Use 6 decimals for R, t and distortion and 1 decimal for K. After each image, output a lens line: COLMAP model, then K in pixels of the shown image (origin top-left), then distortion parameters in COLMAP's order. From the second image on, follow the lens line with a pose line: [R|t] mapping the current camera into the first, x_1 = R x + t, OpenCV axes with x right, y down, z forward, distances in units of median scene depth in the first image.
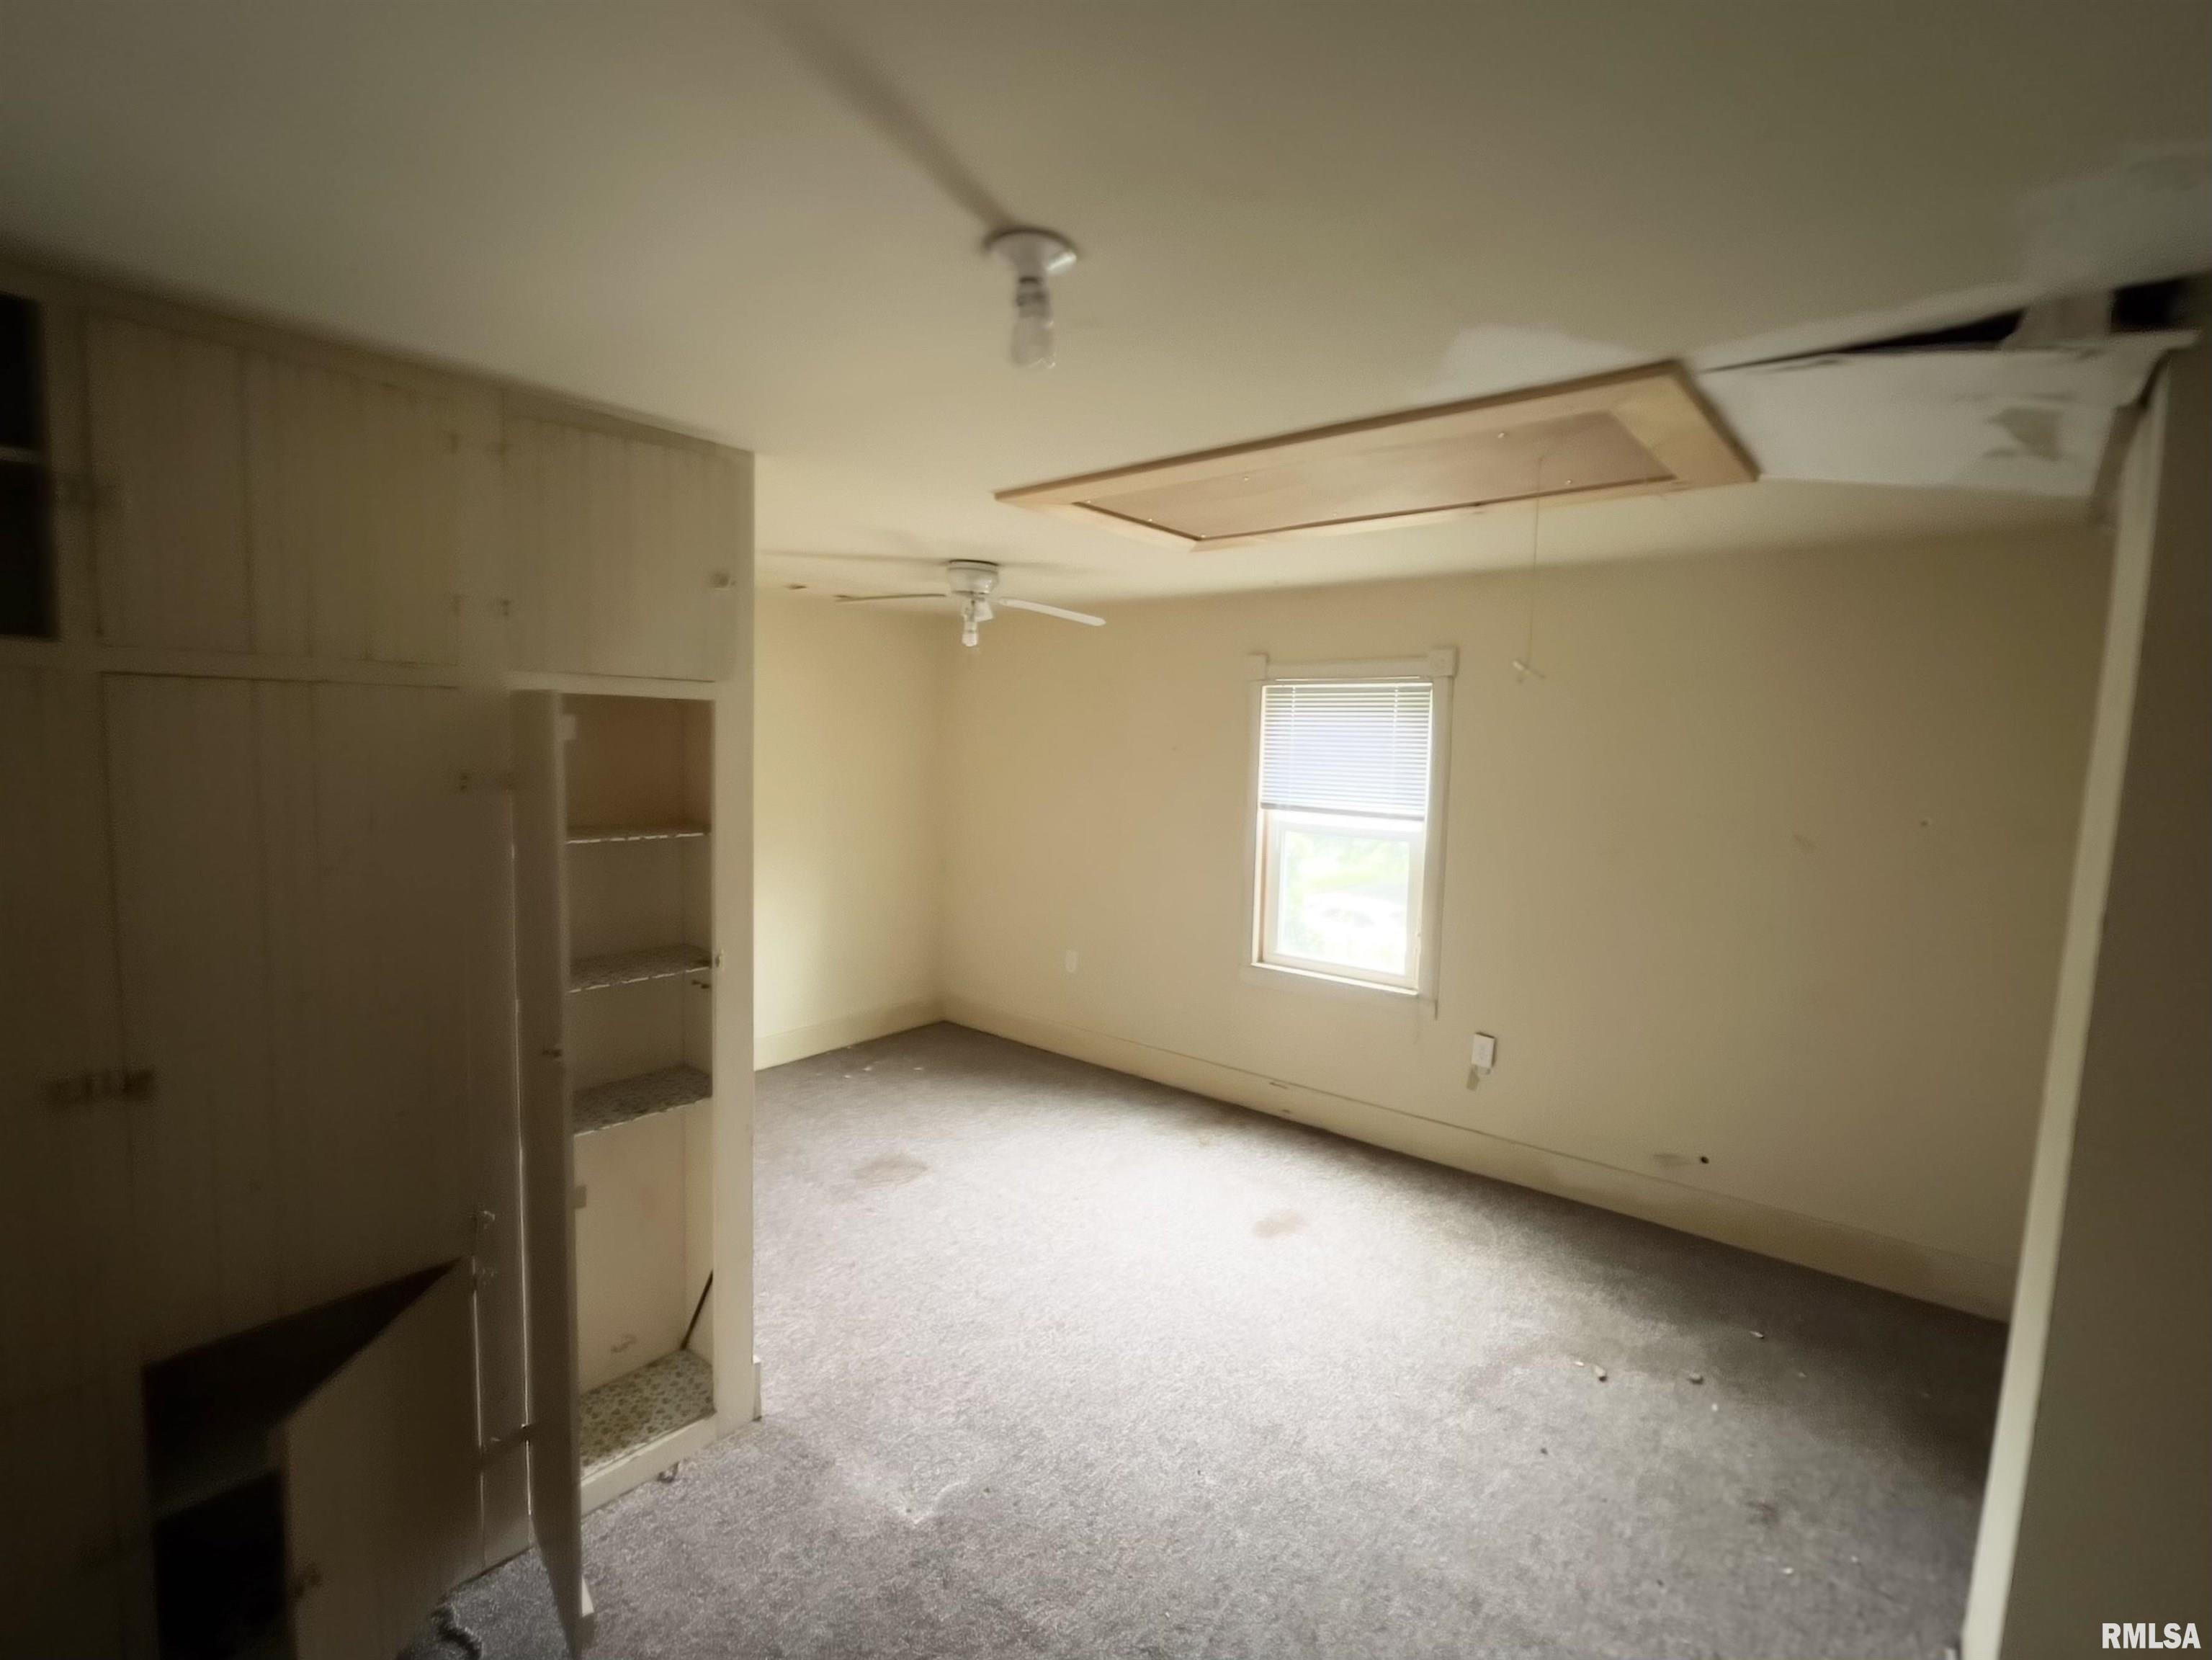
lens RADIAL K [[925.6, 0, 1119.5], [0, 925.6, 829.0], [0, 0, 1]] dist [-0.001085, -0.000178]
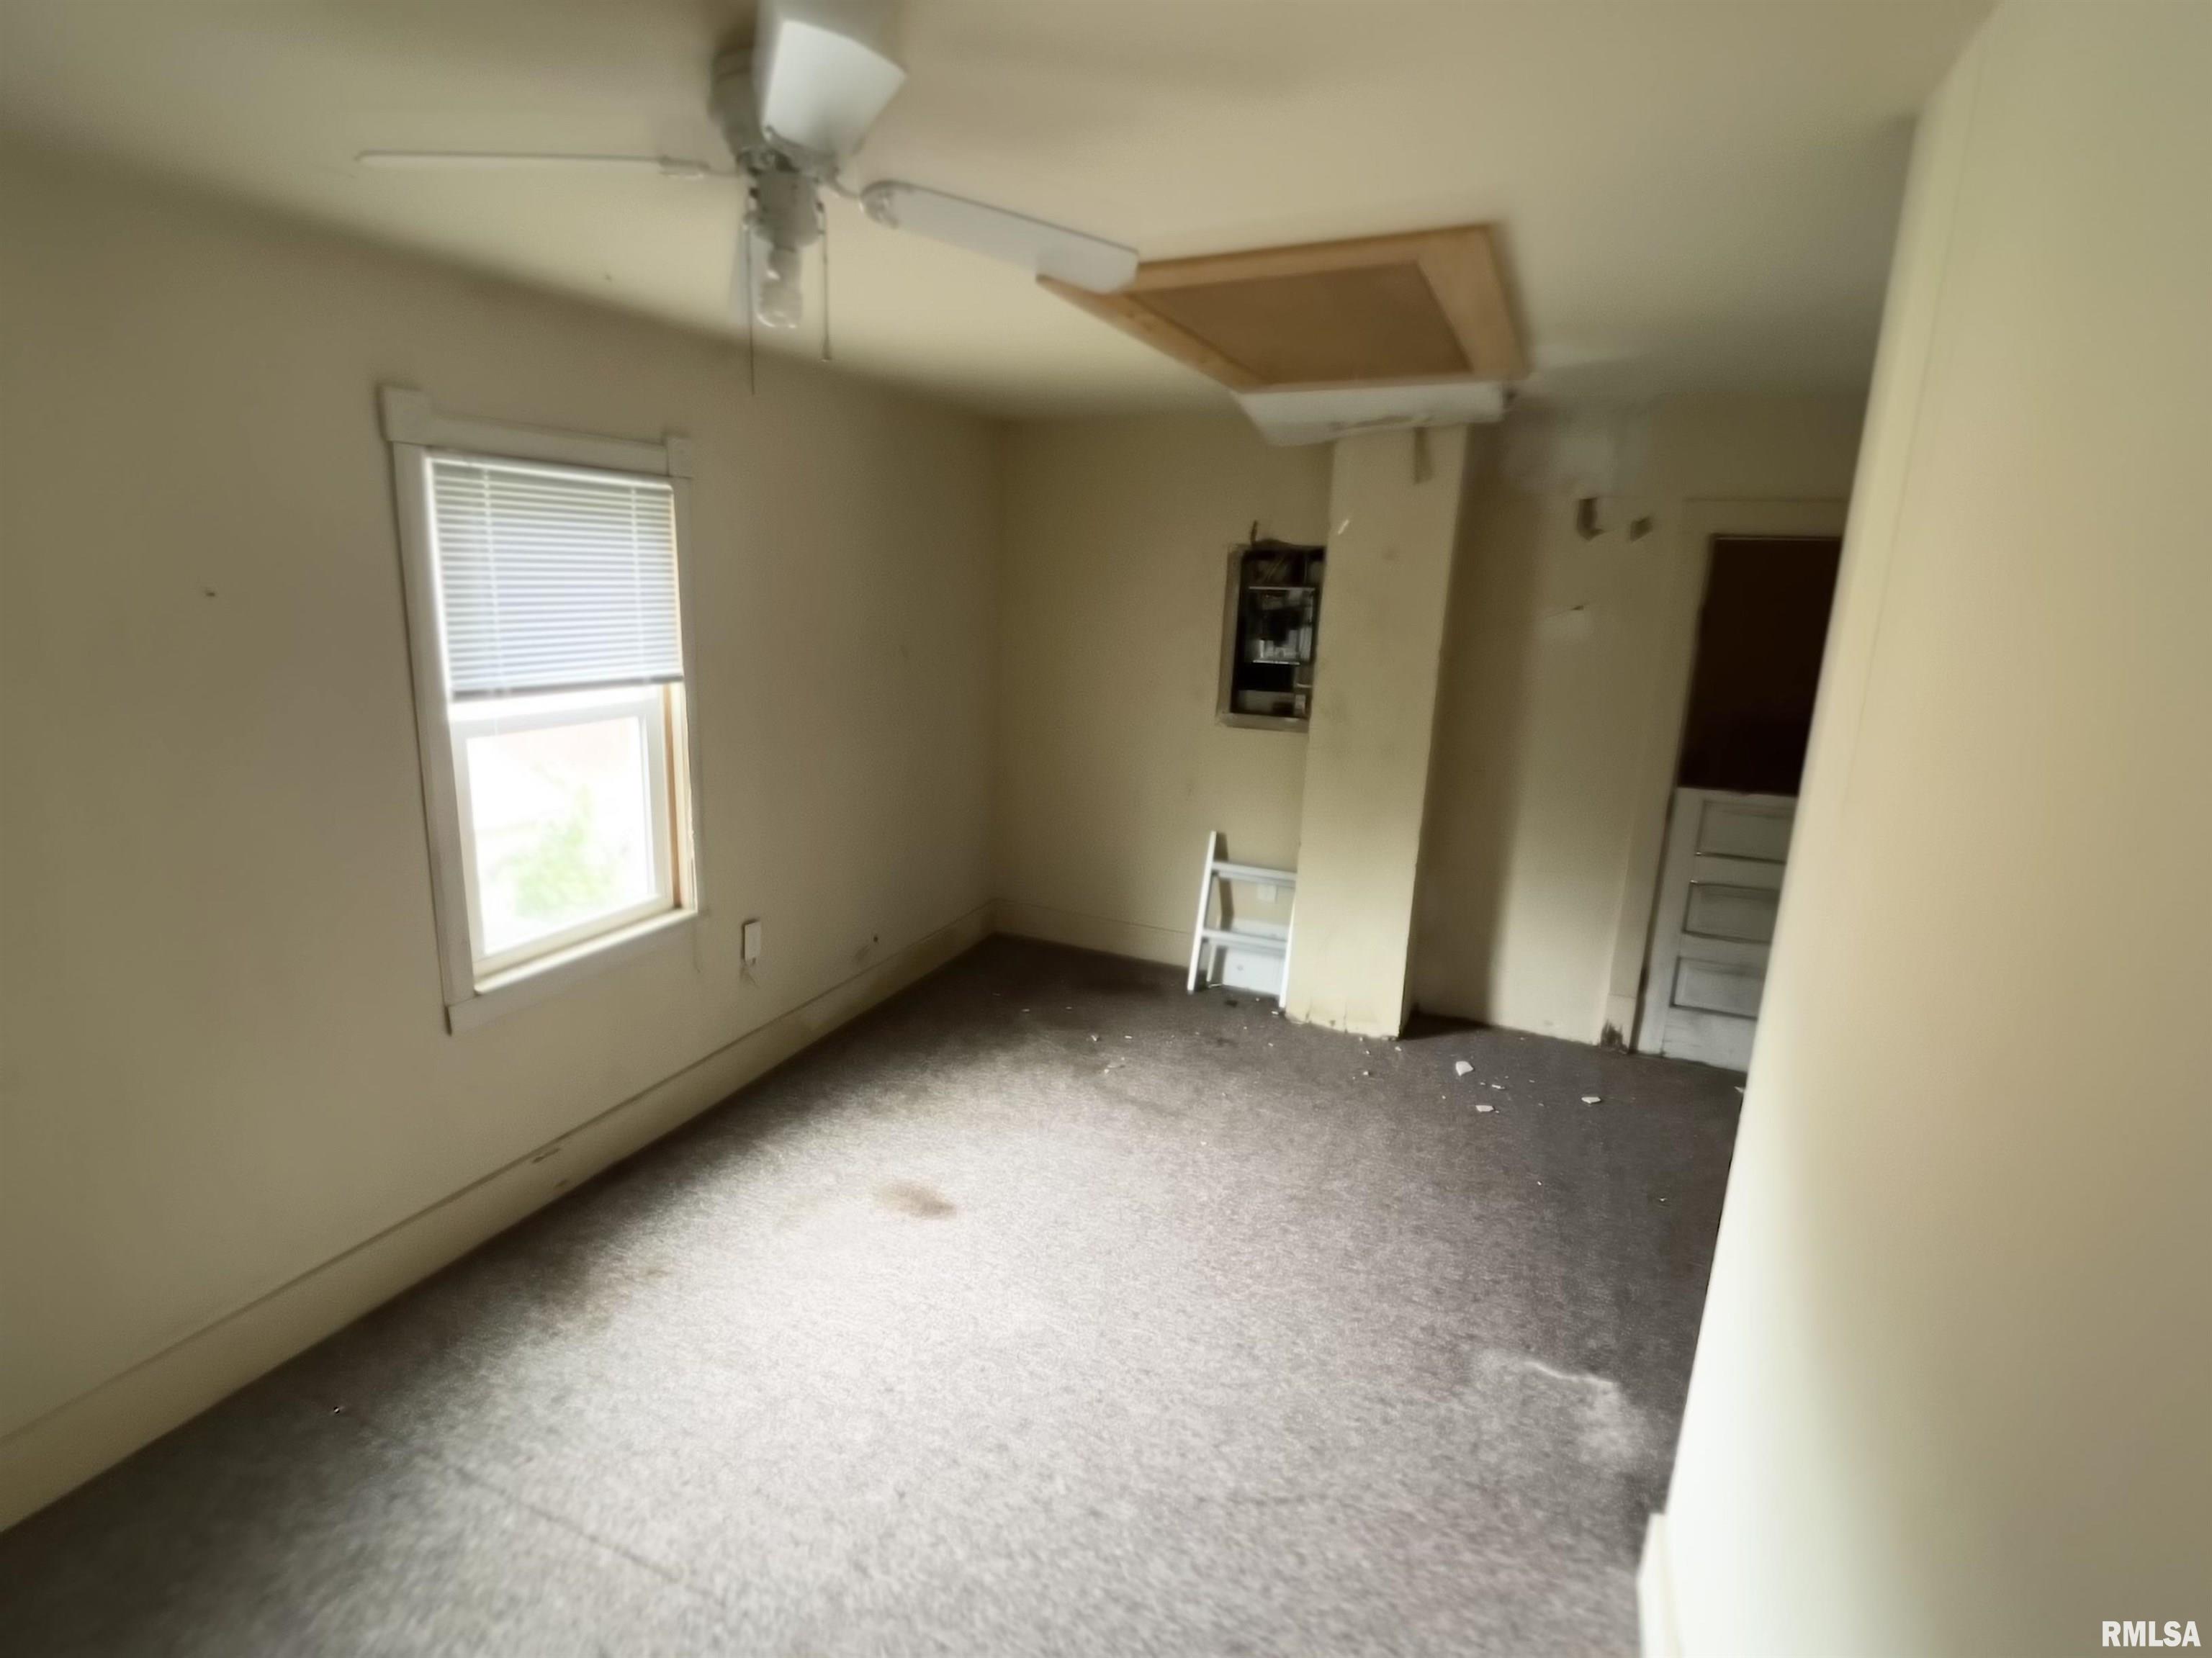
lens RADIAL K [[1095.8, 0, 960.4], [0, 1095.8, 835.5], [0, 0, 1]] dist [0.001354, -0.000215]
pose [[-0.149199, -0.252966, 0.955901, -0.720491], [0.077140, 0.960798, 0.266302, -0.133650], [-0.985794, 0.113471, -0.123837, 1.155739]]
